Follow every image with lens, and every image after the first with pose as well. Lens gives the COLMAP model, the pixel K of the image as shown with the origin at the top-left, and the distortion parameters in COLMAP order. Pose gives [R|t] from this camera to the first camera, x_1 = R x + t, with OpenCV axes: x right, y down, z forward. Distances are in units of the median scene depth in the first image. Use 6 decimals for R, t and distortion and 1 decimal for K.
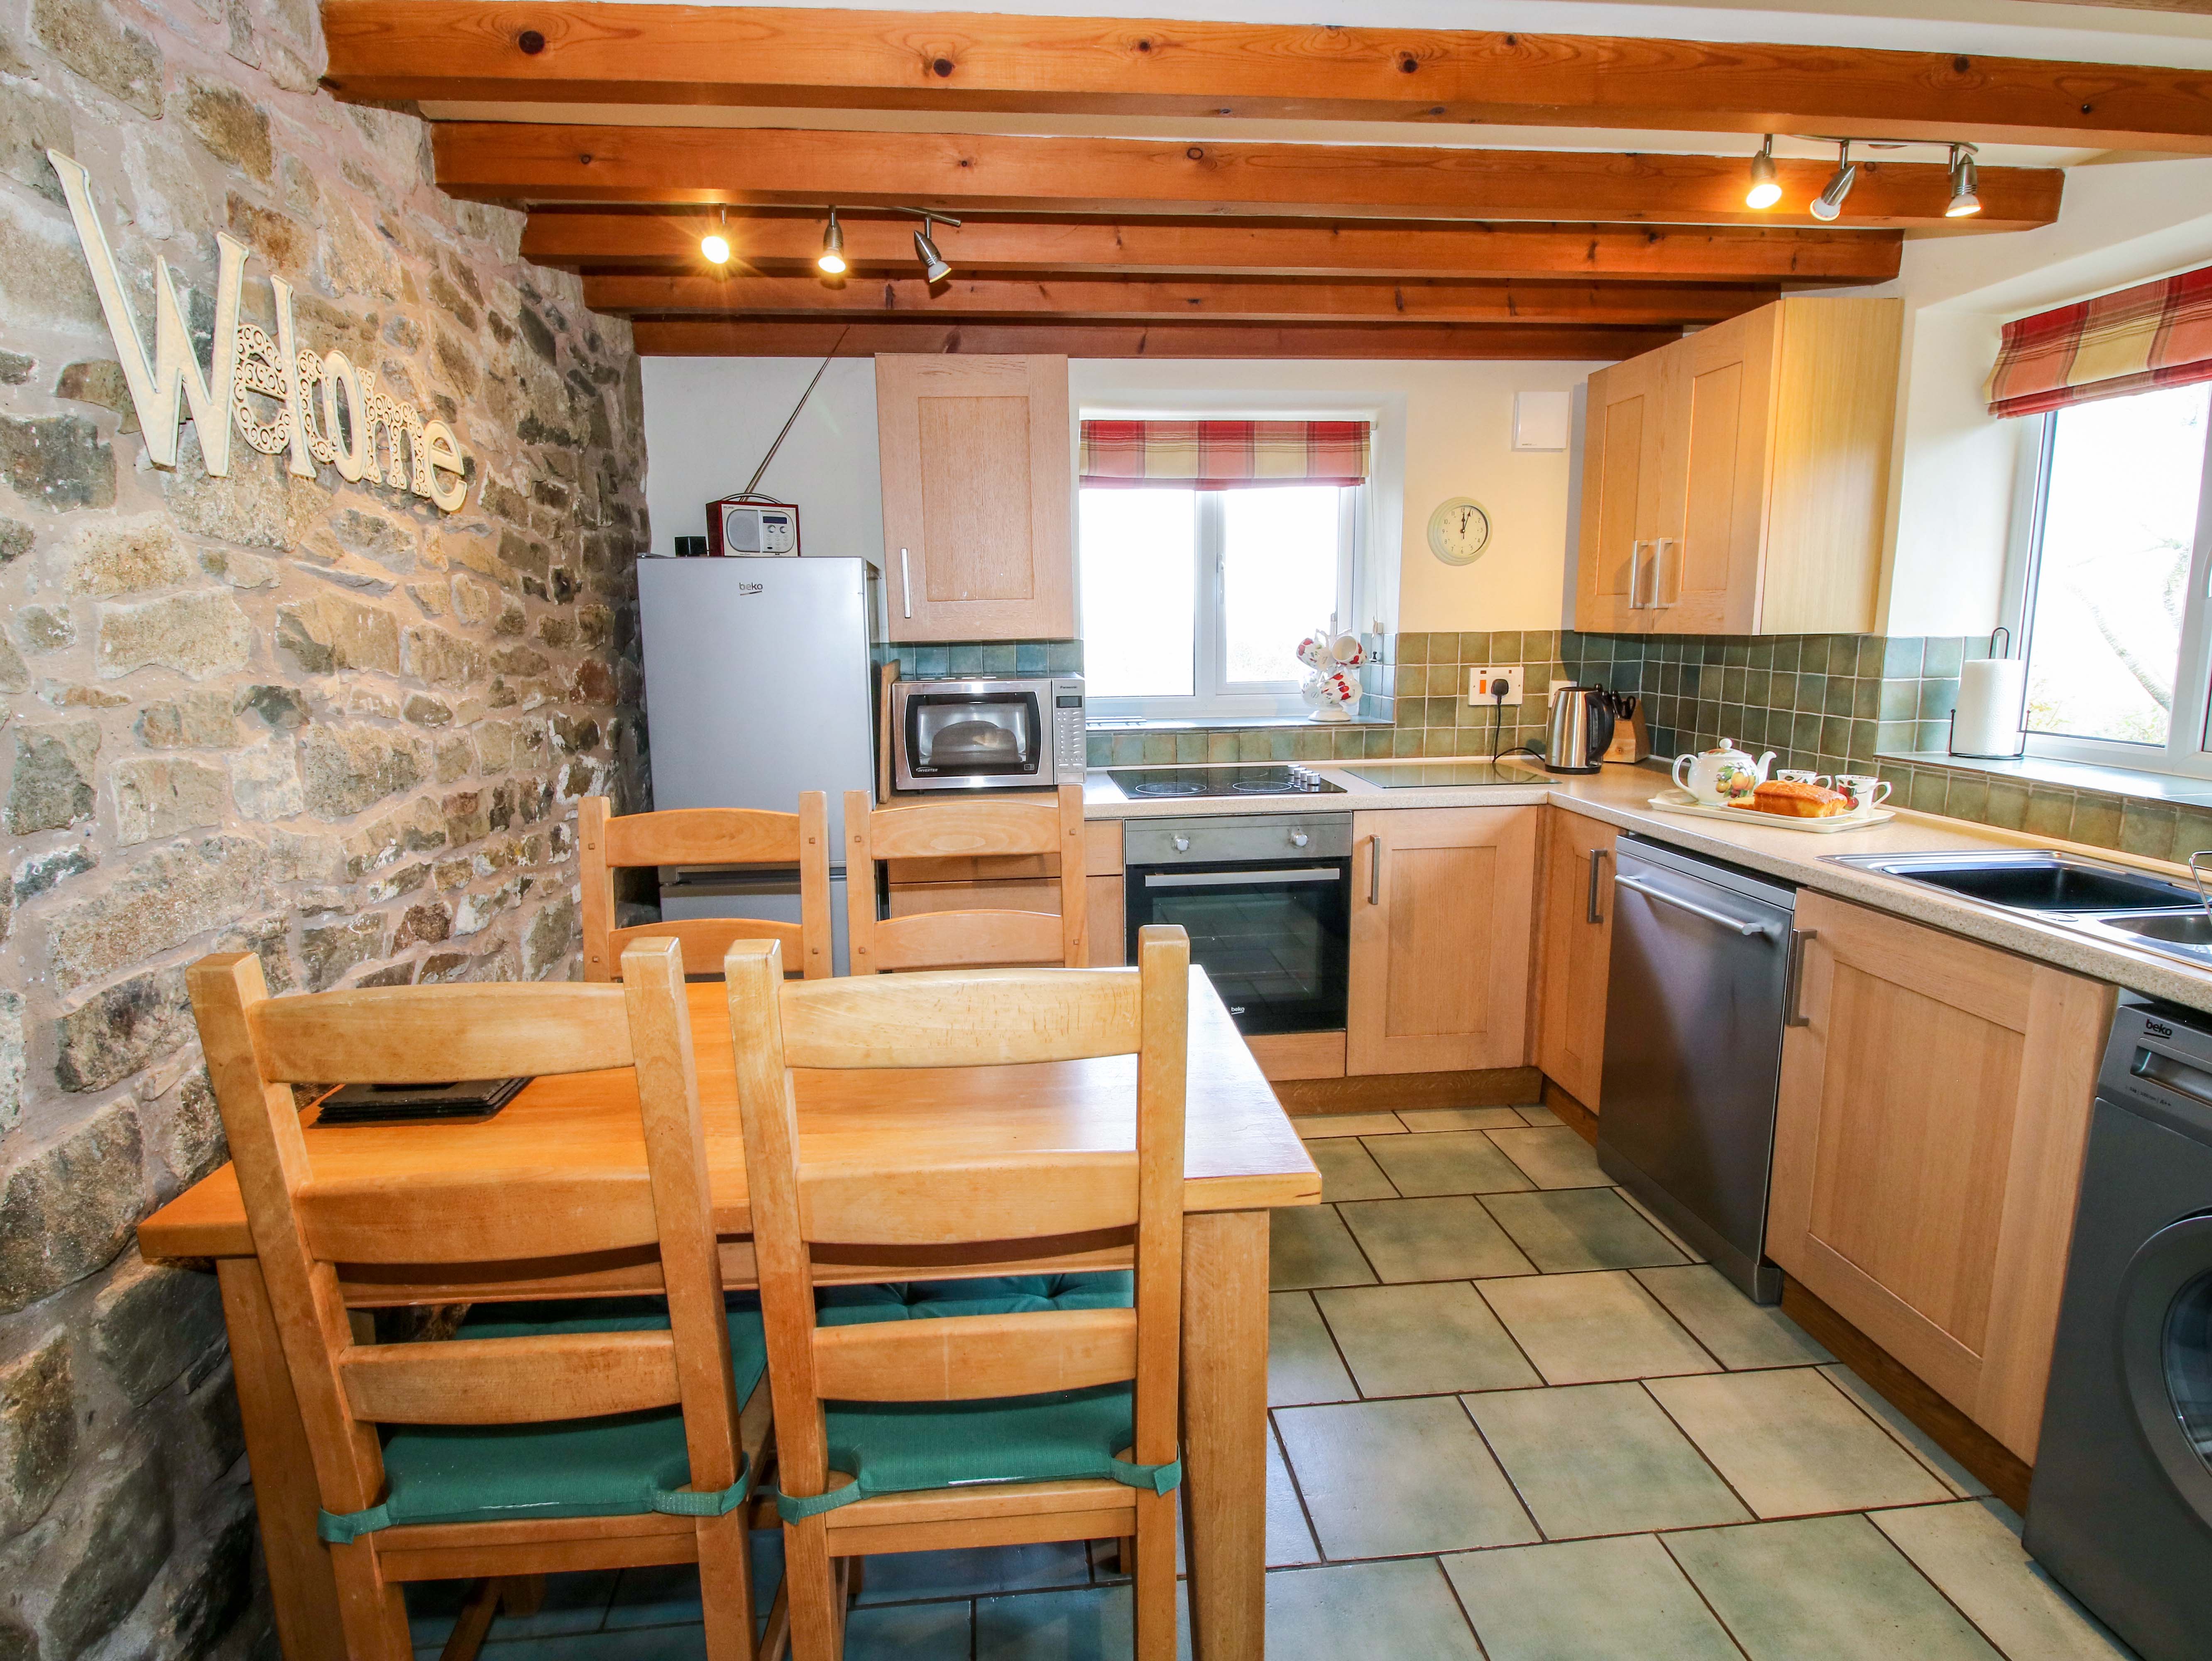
lens RADIAL K [[1155.5, 0, 1083.5], [0, 1155.5, 824.8], [0, 0, 1]] dist [0.003399, -0.013970]
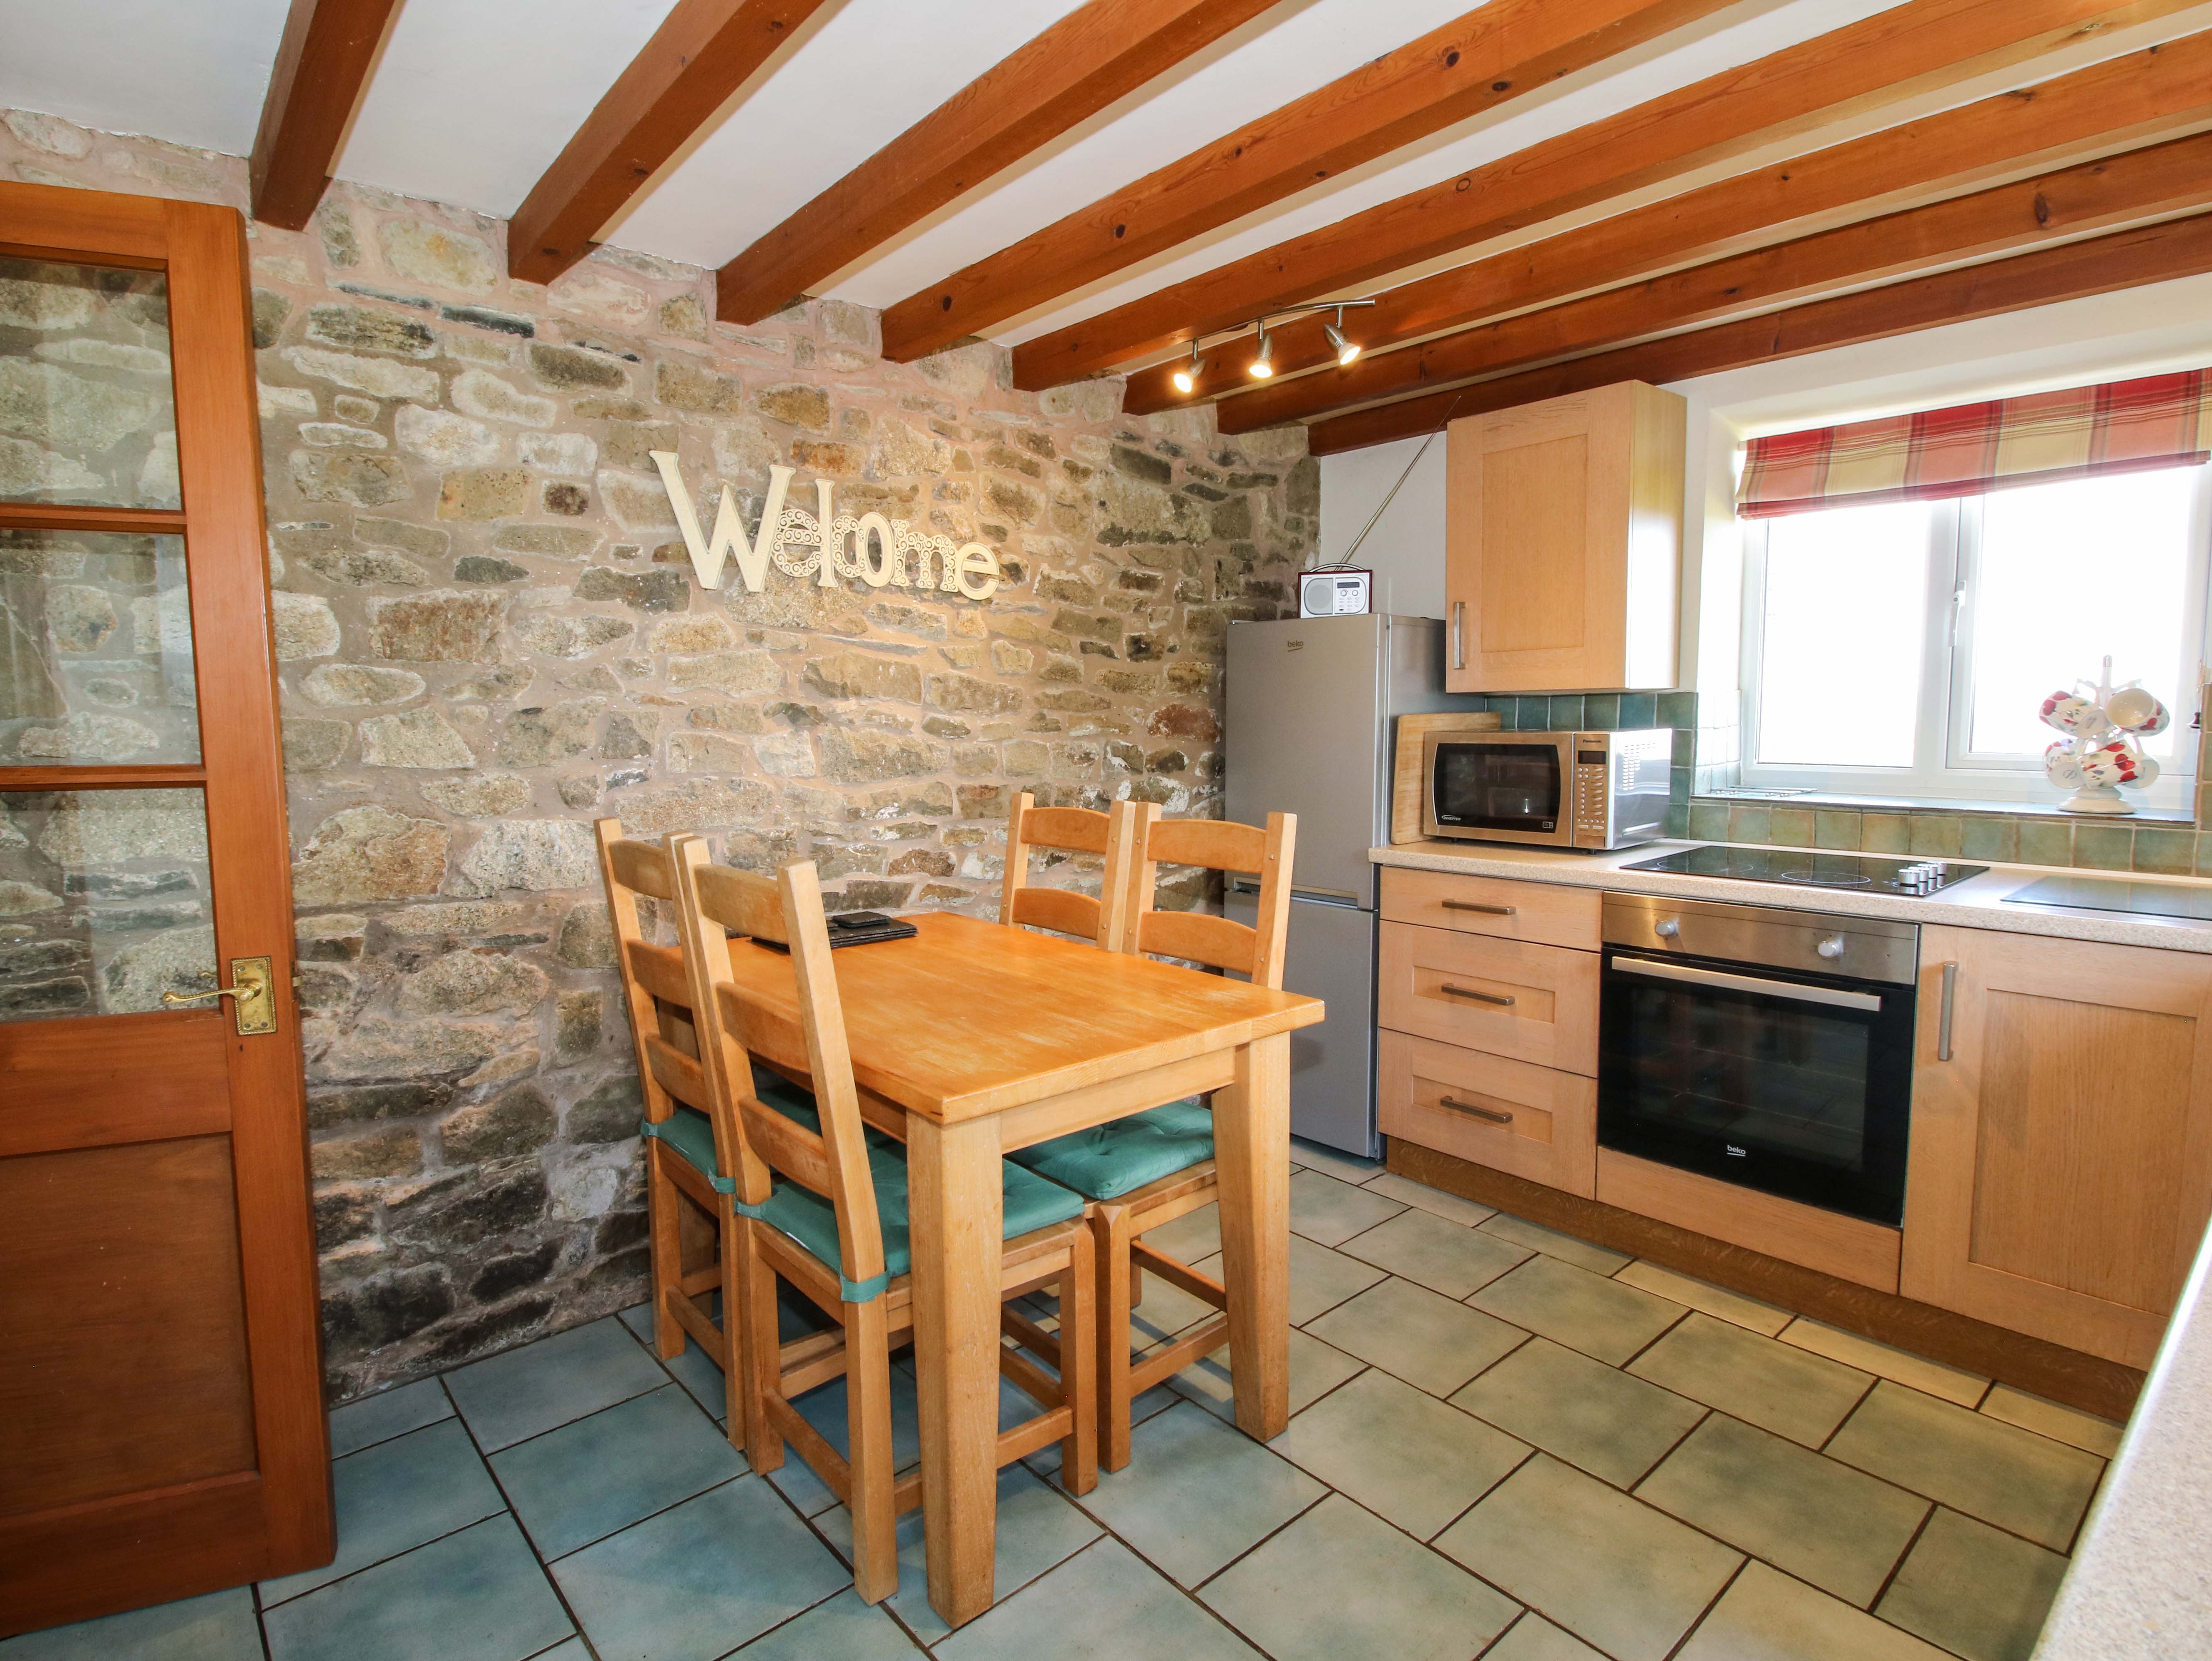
lens RADIAL K [[1155.5, 0, 1083.5], [0, 1155.5, 824.8], [0, 0, 1]] dist [0.003399, -0.013970]
pose [[0.578911, 0.089704, -0.810441, 0.605221], [-0.141199, 0.989943, 0.008711, -0.006313], [0.803072, 0.109390, 0.585755, 0.183757]]
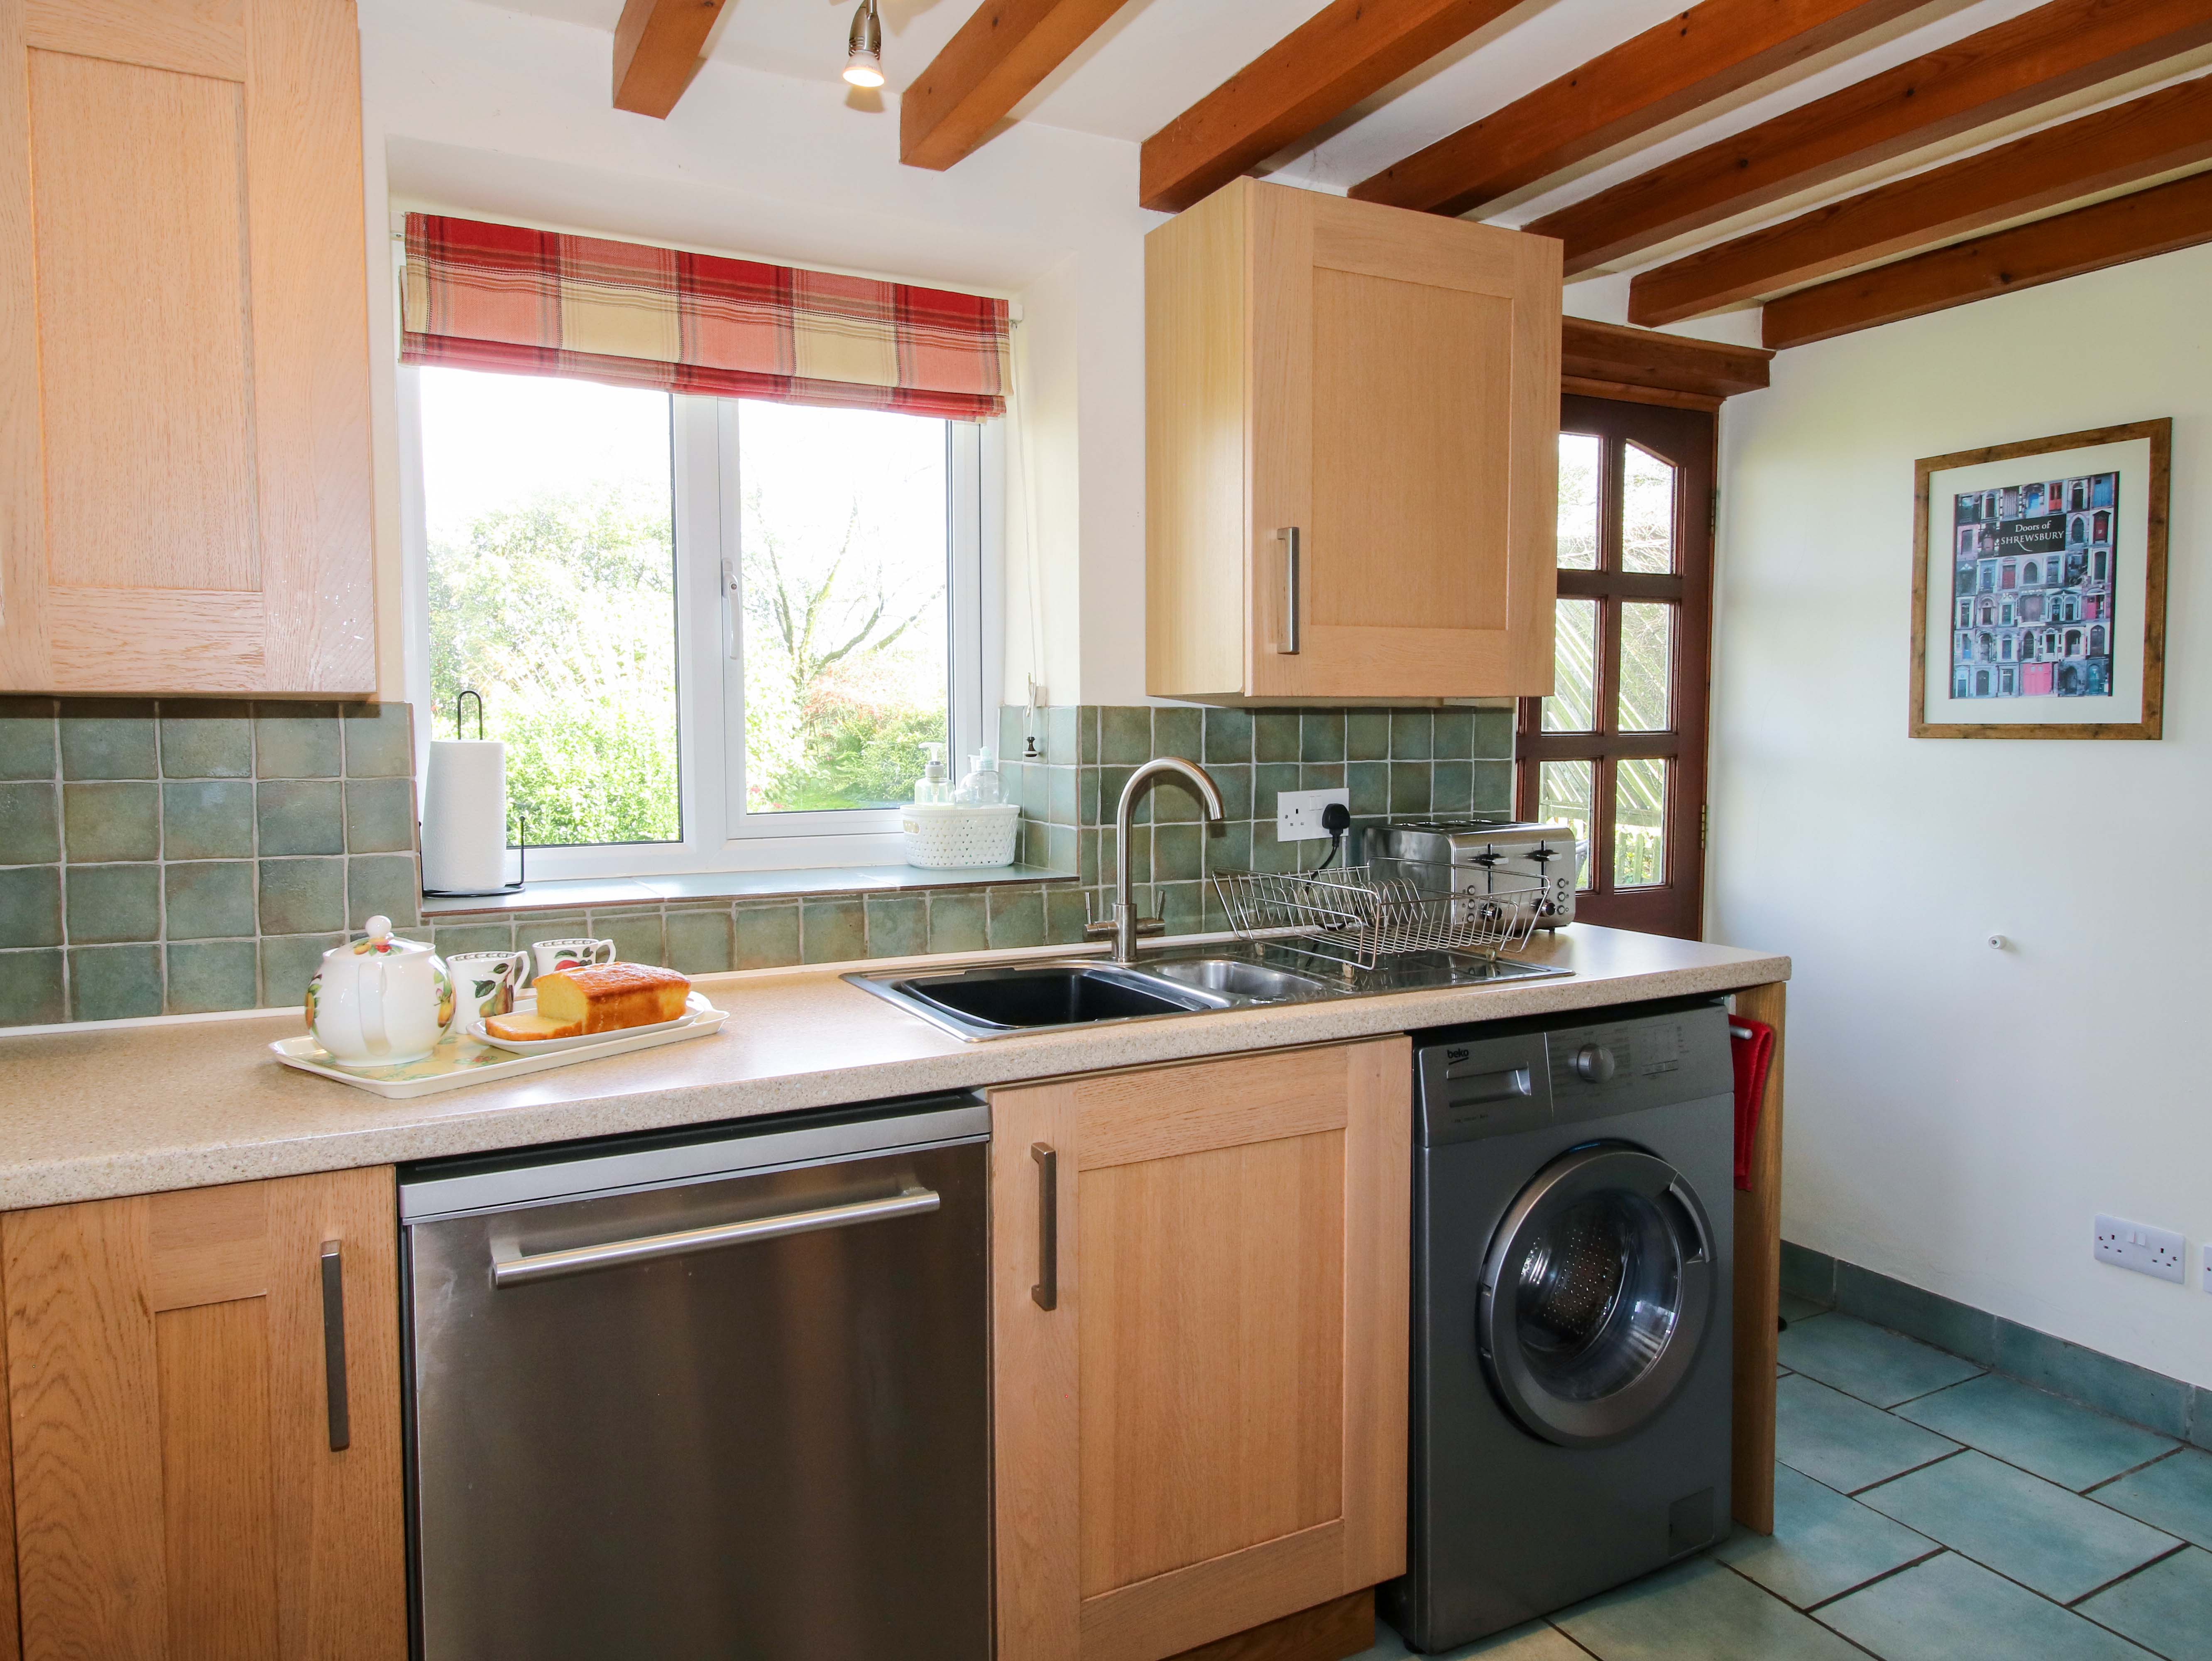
lens RADIAL K [[1444.9, 0, 1105.3], [0, 1444.9, 810.9], [0, 0, 1]] dist [0.001188, -0.001450]
pose [[-0.379775, -0.044535, 0.924006, -0.087221], [0.166901, 0.979151, 0.115790, -0.144540], [-0.909898, 0.198192, -0.364424, 1.015738]]
